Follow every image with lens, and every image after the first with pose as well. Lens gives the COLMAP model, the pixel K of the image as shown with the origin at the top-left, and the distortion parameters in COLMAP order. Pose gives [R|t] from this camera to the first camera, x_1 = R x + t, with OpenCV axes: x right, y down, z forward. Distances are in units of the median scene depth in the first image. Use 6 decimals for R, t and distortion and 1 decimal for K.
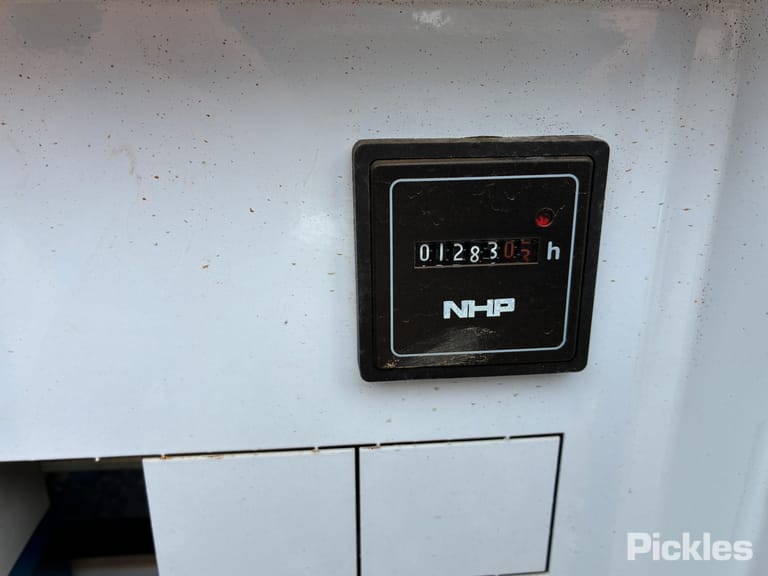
lens RADIAL K [[627.2, 0, 385.5], [0, 627.2, 287.2], [0, 0, 1]] dist [0.045130, -0.058529]
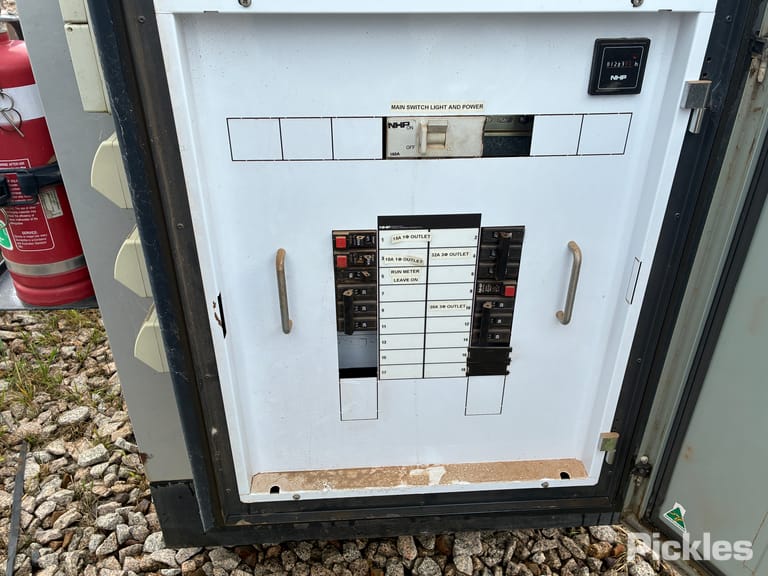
lens RADIAL K [[627.2, 0, 390.0], [0, 627.2, 288.1], [0, 0, 1]] dist [0.045130, -0.058529]
pose [[0.999845, 0.008379, 0.015470, -1.561298], [-0.010896, 0.985288, 0.170552, 0.772422], [-0.013814, -0.170695, 0.985227, -3.739762]]
